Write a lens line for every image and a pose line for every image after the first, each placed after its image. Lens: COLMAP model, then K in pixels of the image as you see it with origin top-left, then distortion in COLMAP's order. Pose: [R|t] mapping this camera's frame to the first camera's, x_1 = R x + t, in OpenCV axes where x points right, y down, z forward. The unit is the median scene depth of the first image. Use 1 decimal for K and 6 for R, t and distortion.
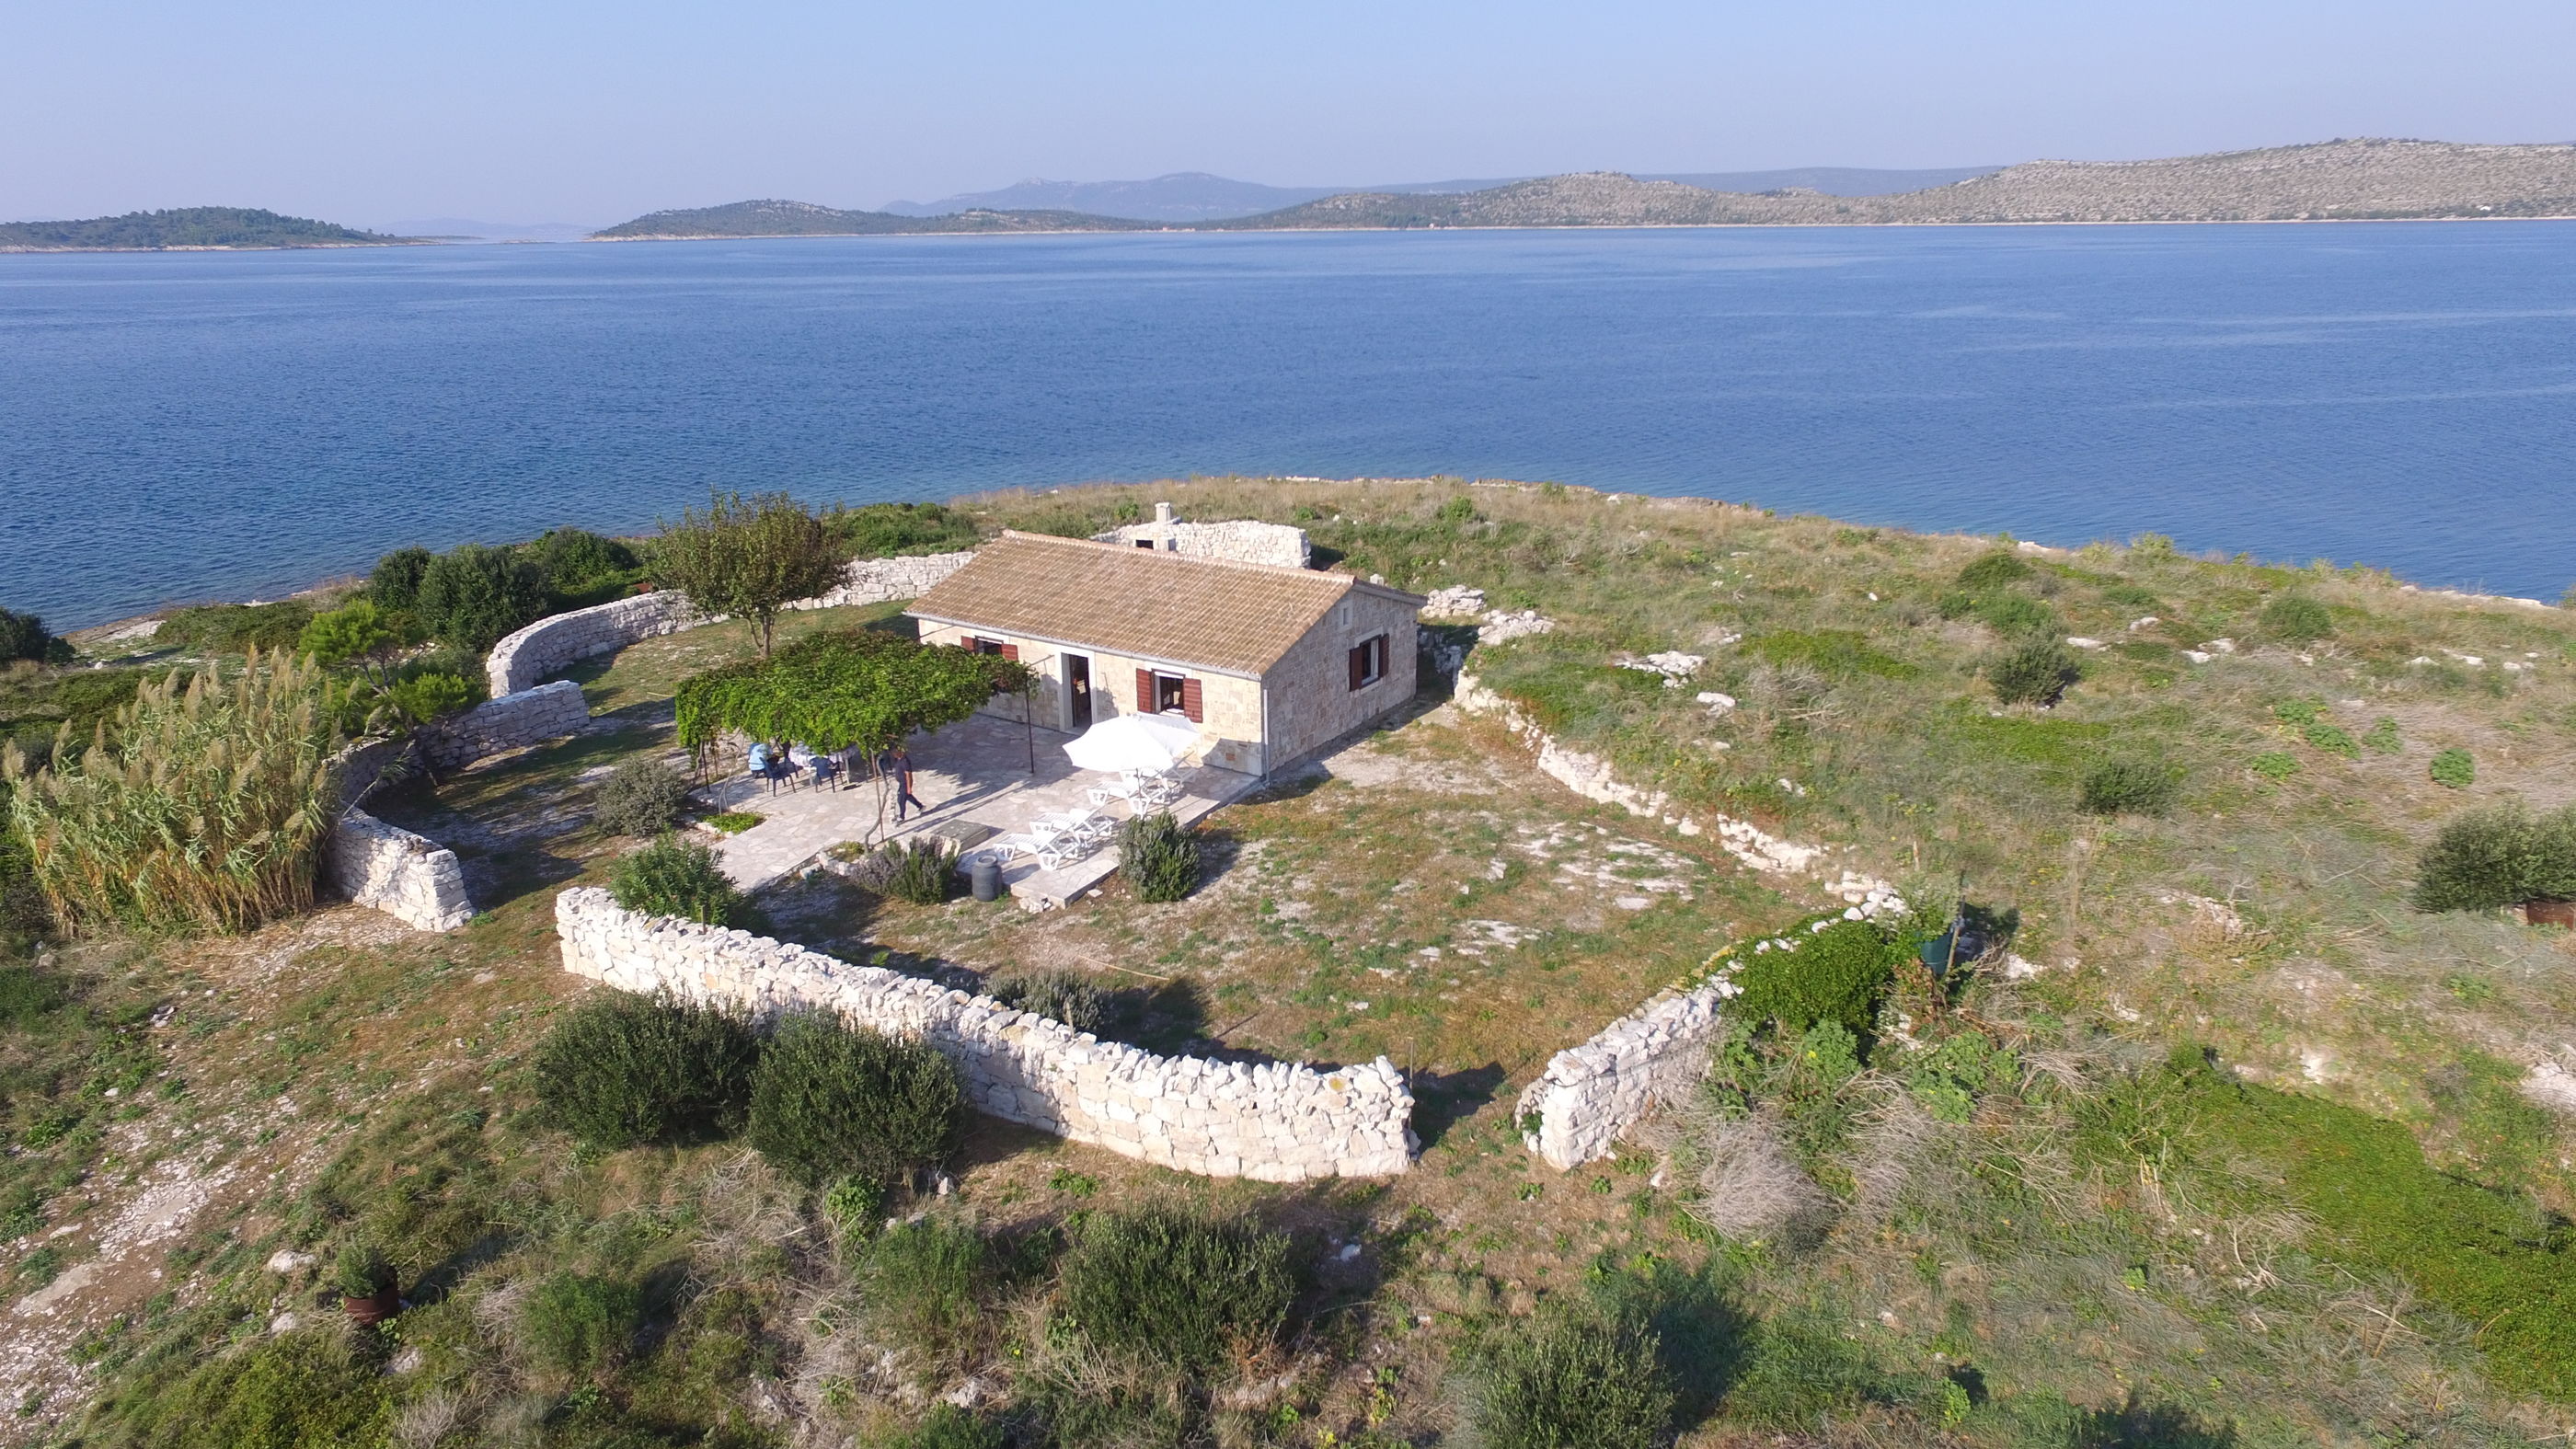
lens RADIAL K [[1503.0, 0, 1280.5], [0, 1503.0, 710.1], [0, 0, 1]] dist [-0.010674, 0.014609]
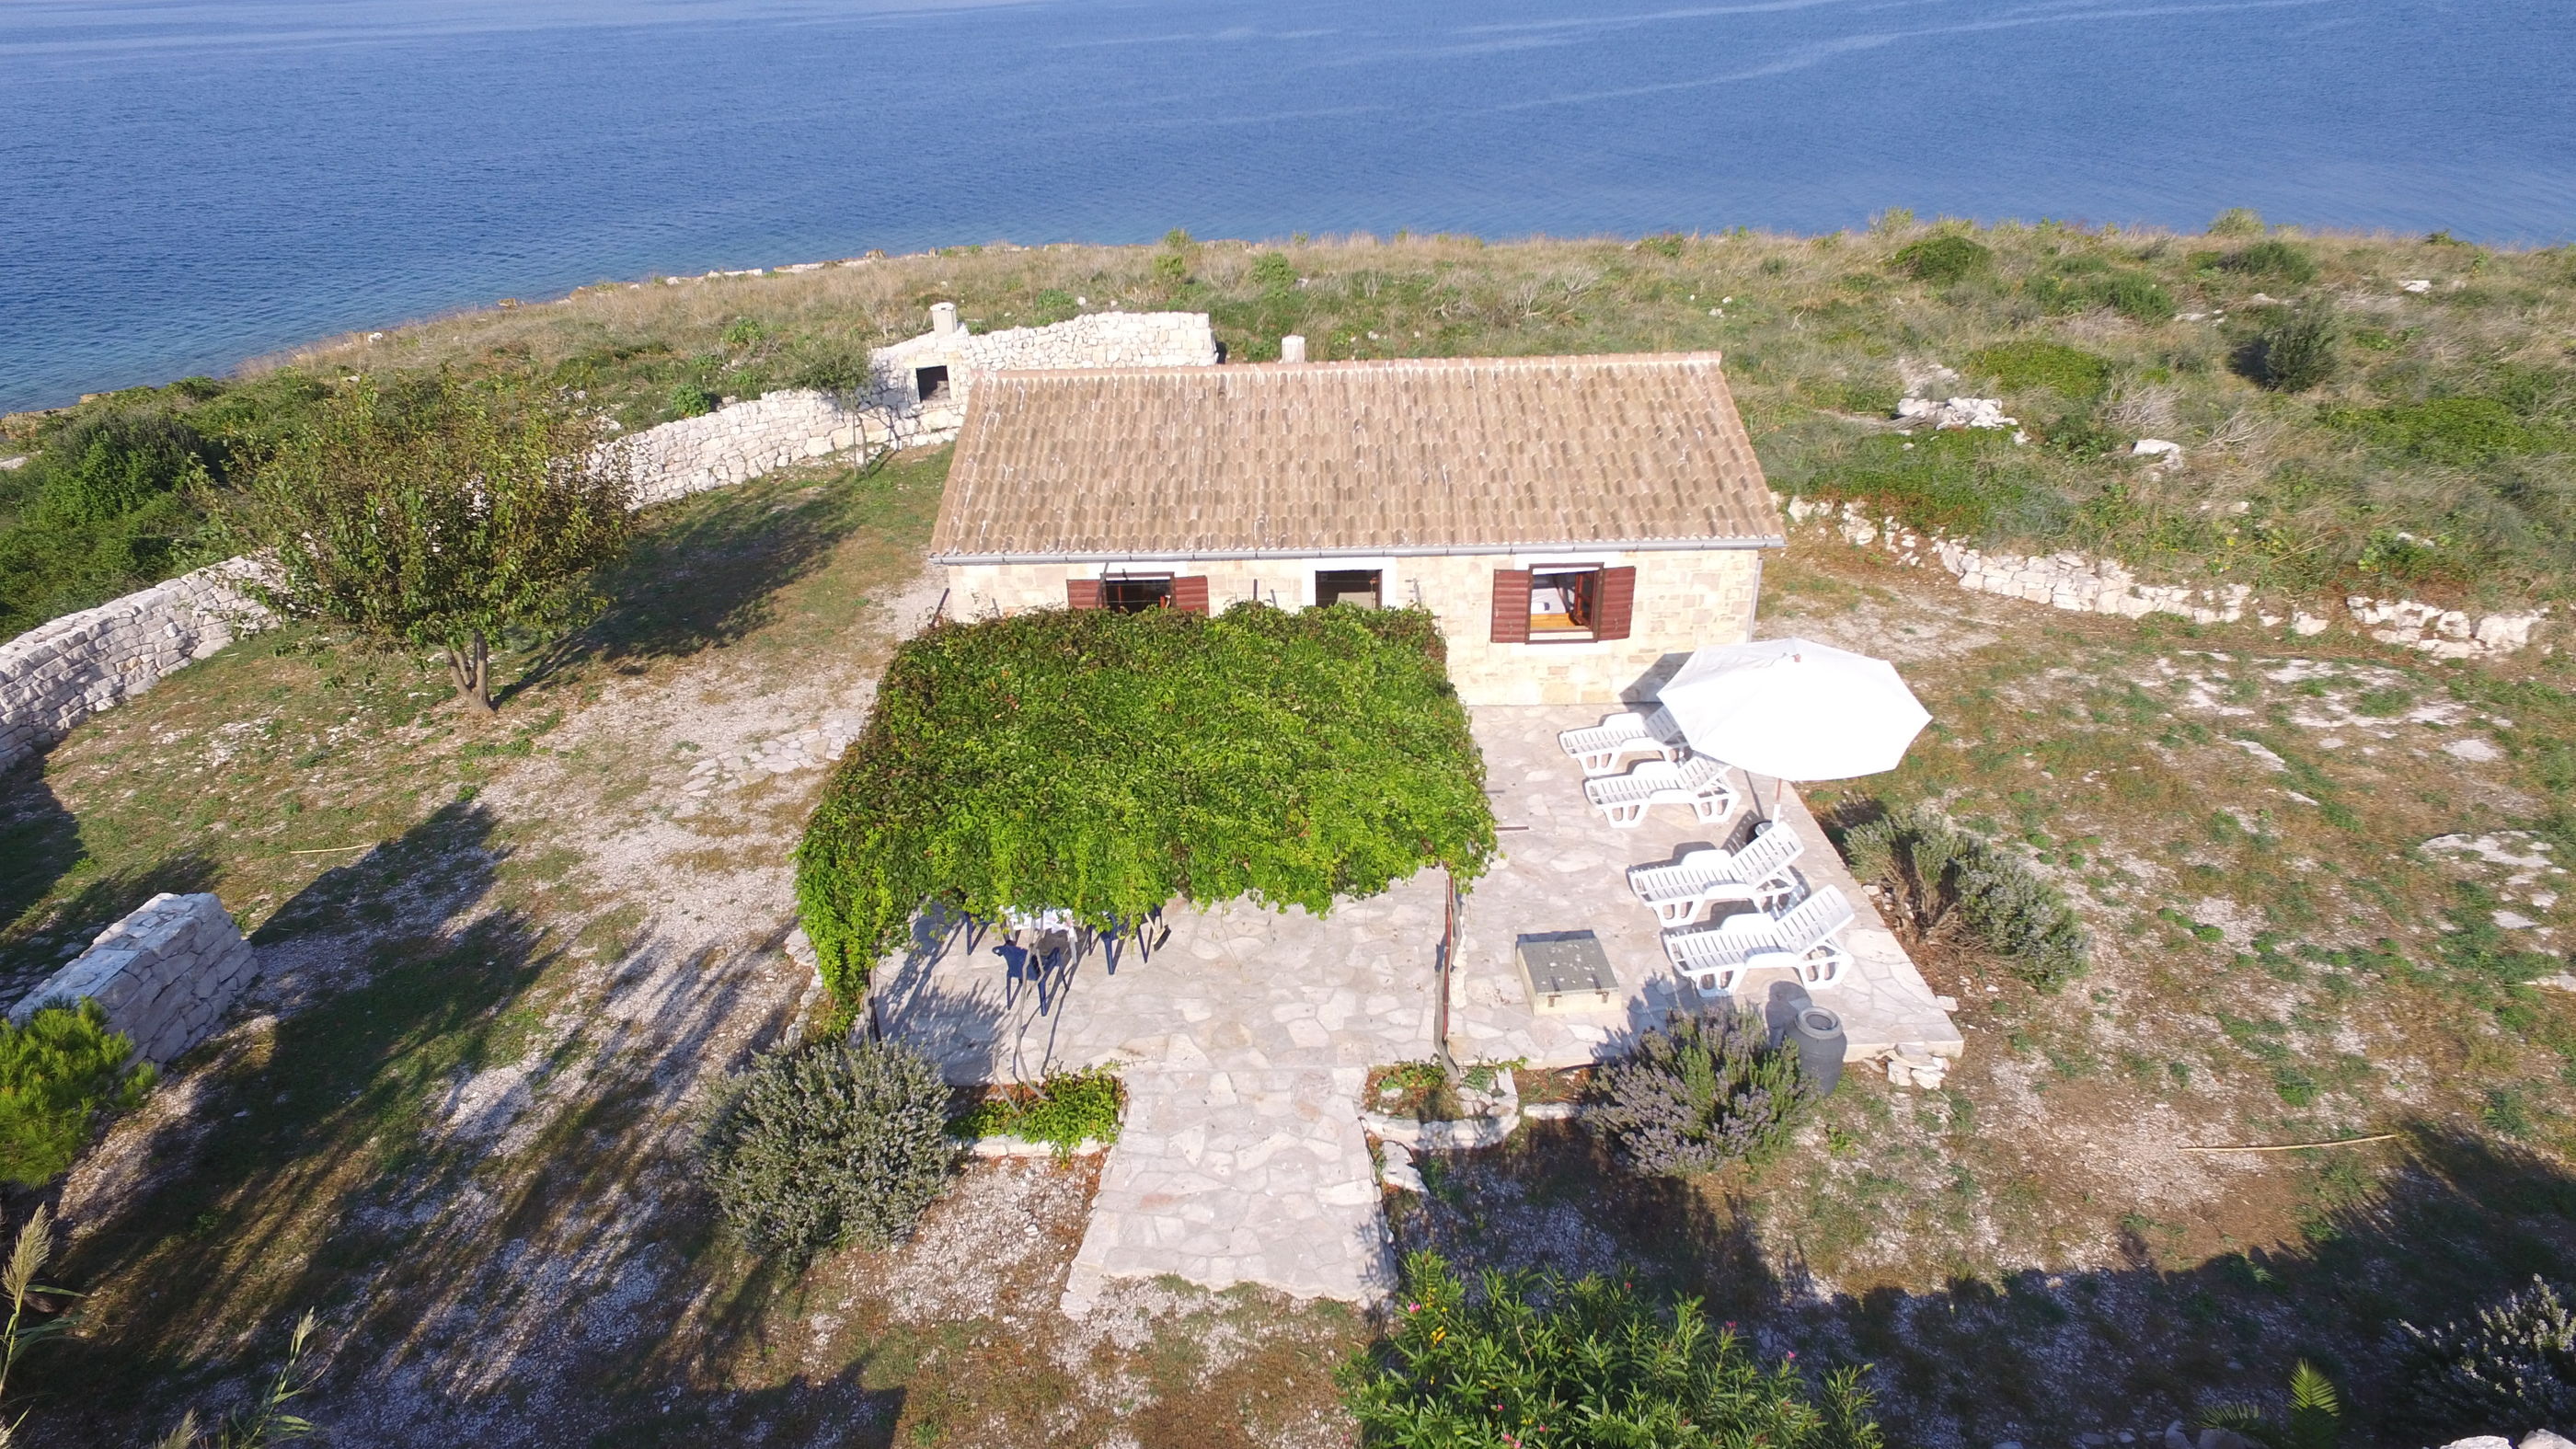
lens RADIAL K [[1503.0, 0, 1280.5], [0, 1503.0, 710.1], [0, 0, 1]] dist [-0.010674, 0.014609]
pose [[0.837772, -0.256614, 0.481962, -0.465179], [0.183967, 0.963730, 0.193343, -0.104720], [-0.514095, -0.073312, 0.854594, 0.572546]]
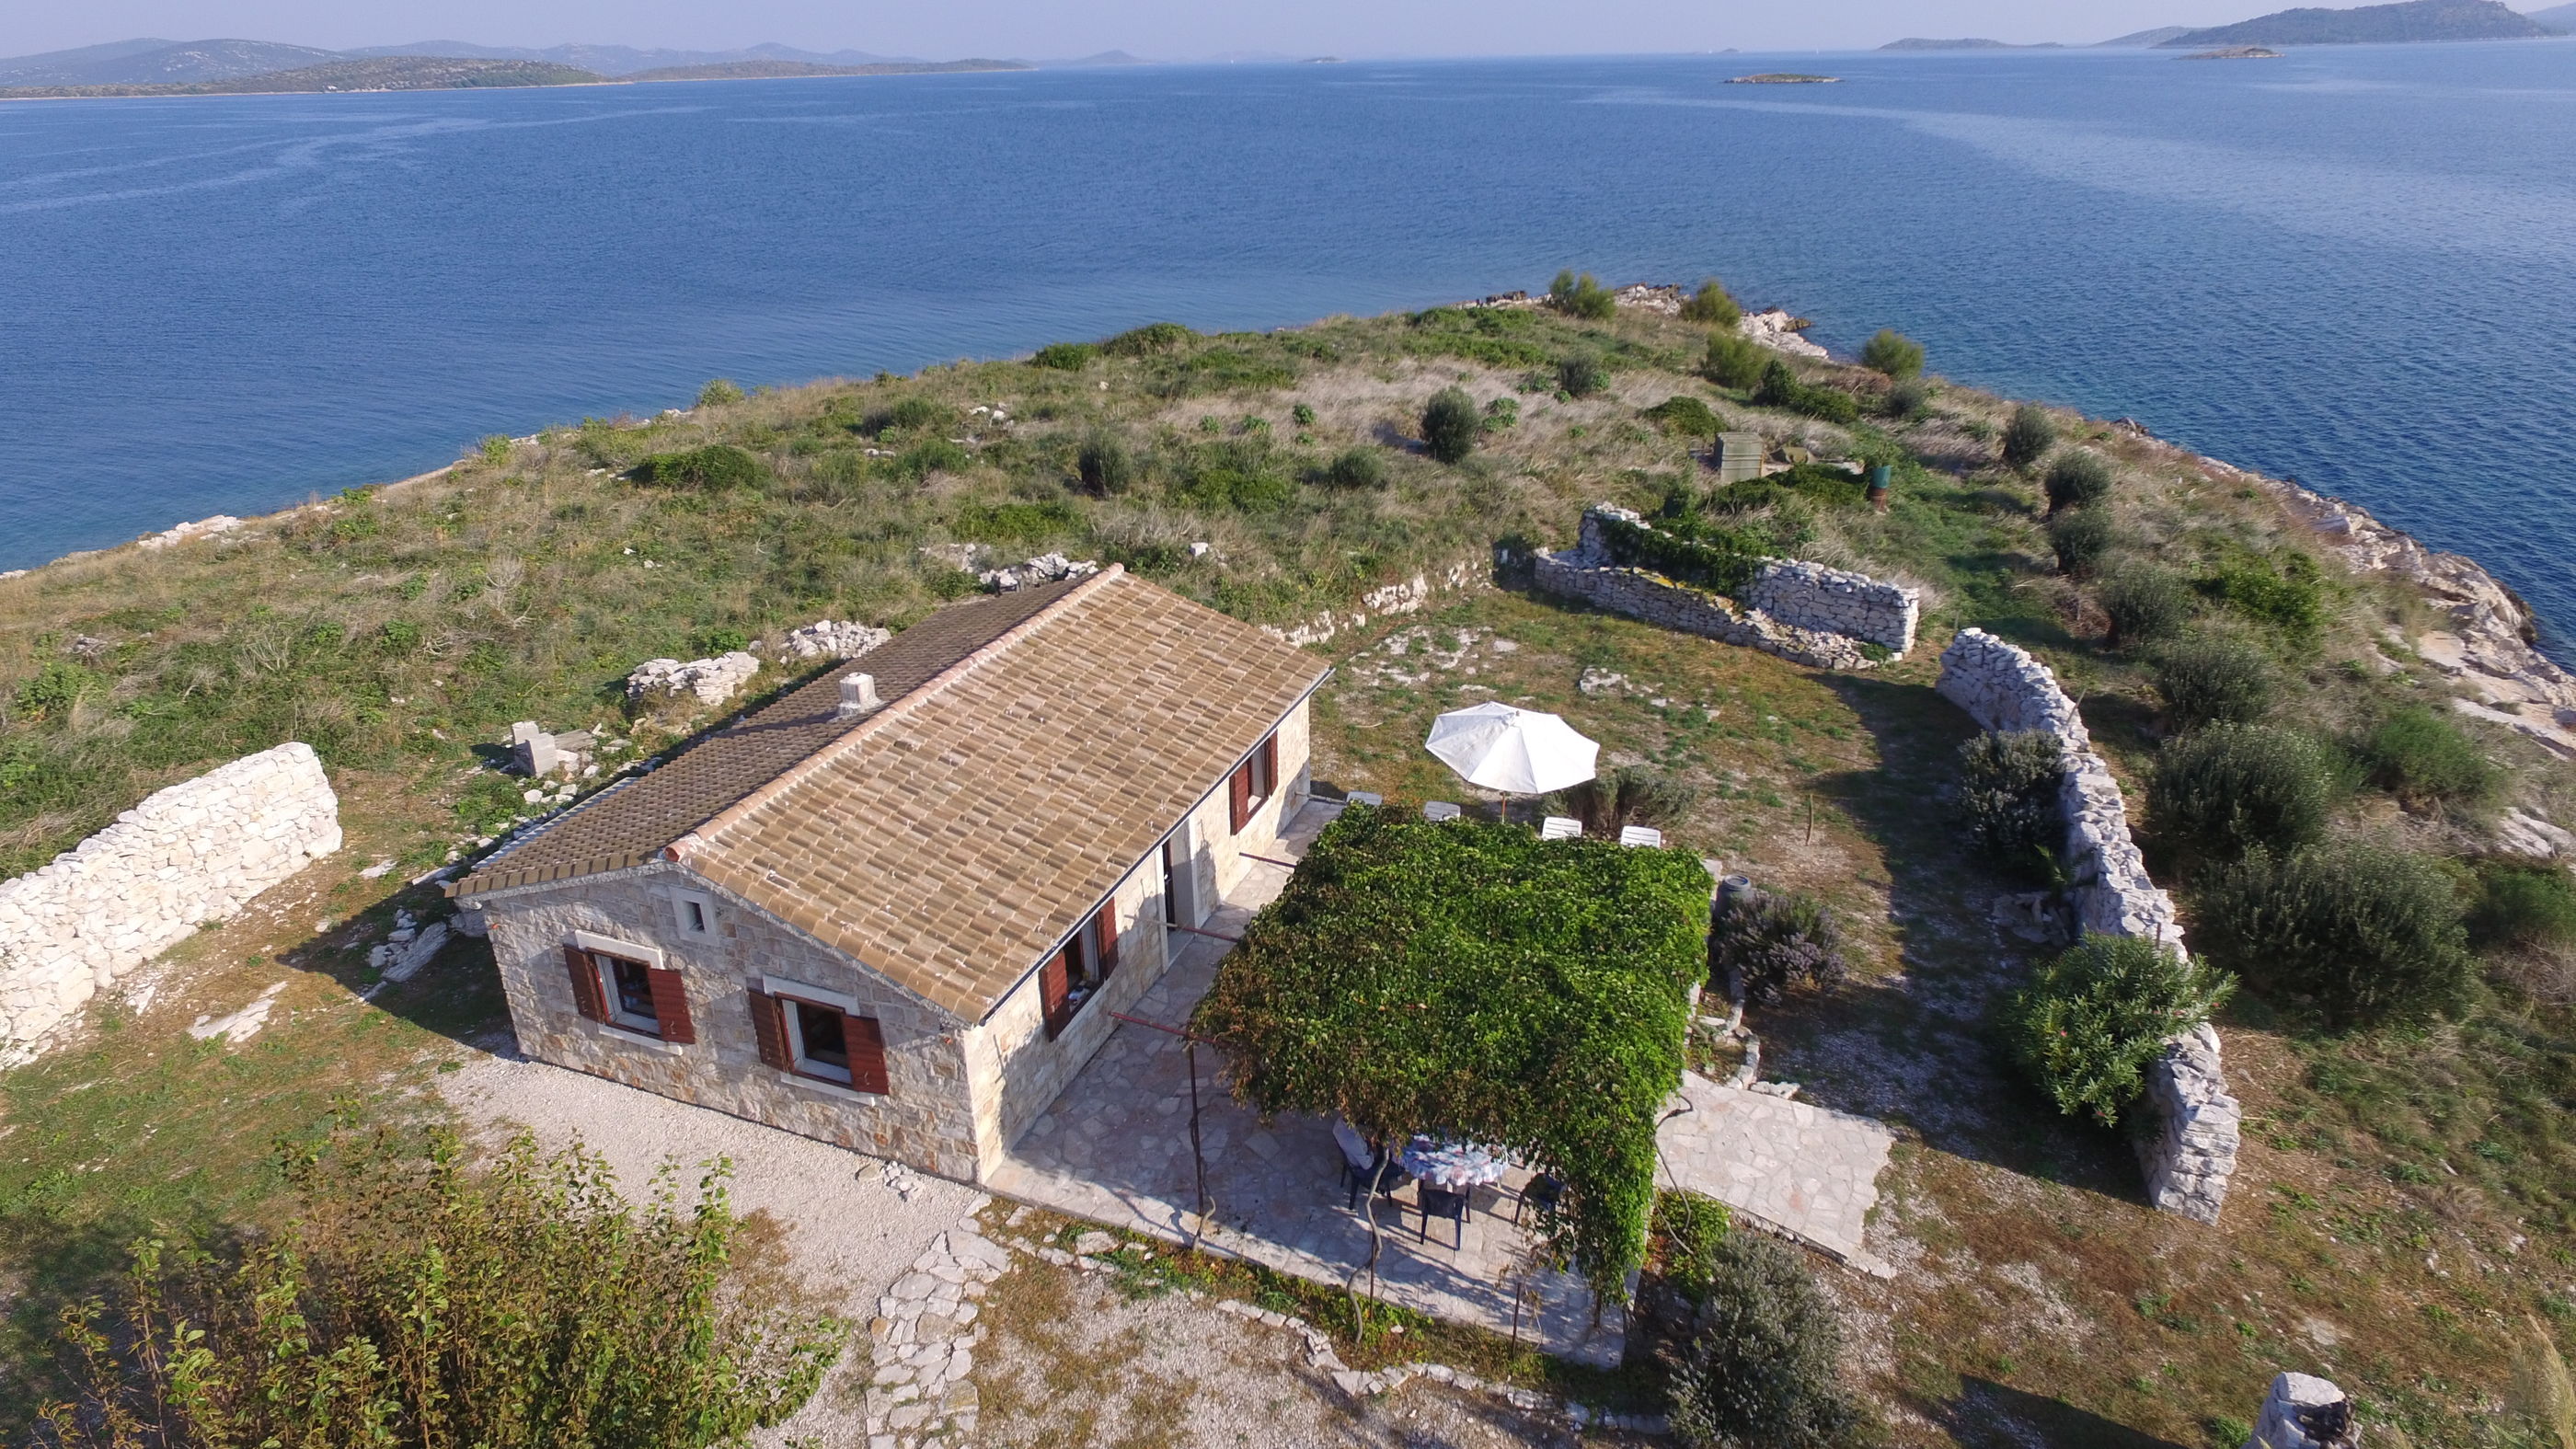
lens RADIAL K [[1503.0, 0, 1280.5], [0, 1503.0, 710.1], [0, 0, 1]] dist [-0.010674, 0.014609]
pose [[-0.200292, -0.373880, 0.905592, -0.705140], [0.325218, 0.846540, 0.421430, -0.331256], [-0.924184, 0.378924, -0.047962, 1.034265]]
